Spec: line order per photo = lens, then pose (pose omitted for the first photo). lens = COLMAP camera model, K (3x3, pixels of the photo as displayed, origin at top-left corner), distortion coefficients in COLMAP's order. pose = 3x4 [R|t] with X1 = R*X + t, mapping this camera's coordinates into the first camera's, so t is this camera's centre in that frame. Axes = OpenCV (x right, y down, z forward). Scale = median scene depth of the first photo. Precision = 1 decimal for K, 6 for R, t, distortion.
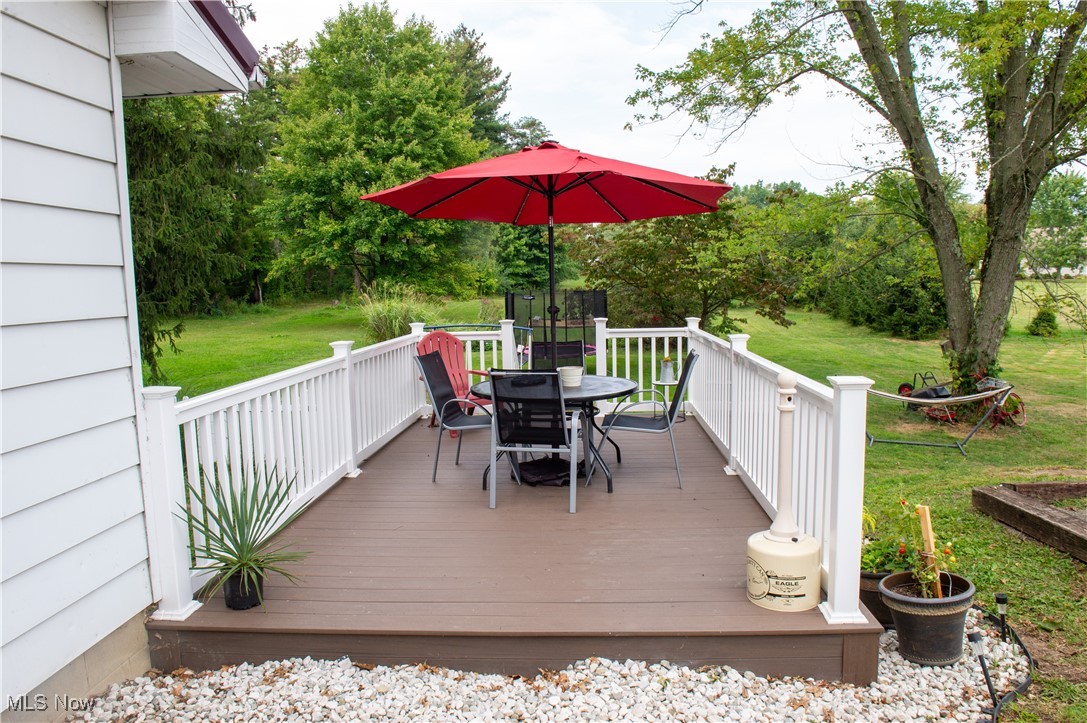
lens RADIAL K [[743.1, 0, 547.7], [0, 743.1, 371.3], [0, 0, 1]] dist [-0.040594, -0.004841]
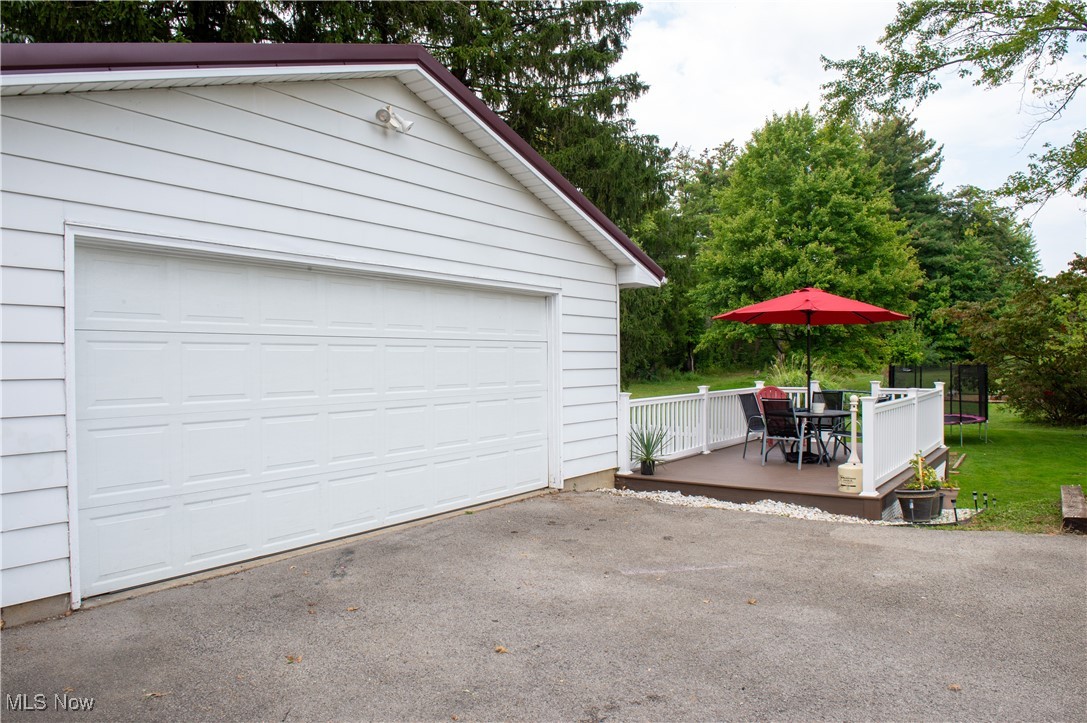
lens RADIAL K [[743.1, 0, 547.7], [0, 743.1, 371.3], [0, 0, 1]] dist [-0.040594, -0.004841]
pose [[0.843254, 0.019201, -0.537172, 0.059150], [-0.070552, 0.994670, -0.075199, 0.013399], [0.532864, 0.101310, 0.840114, -0.122582]]
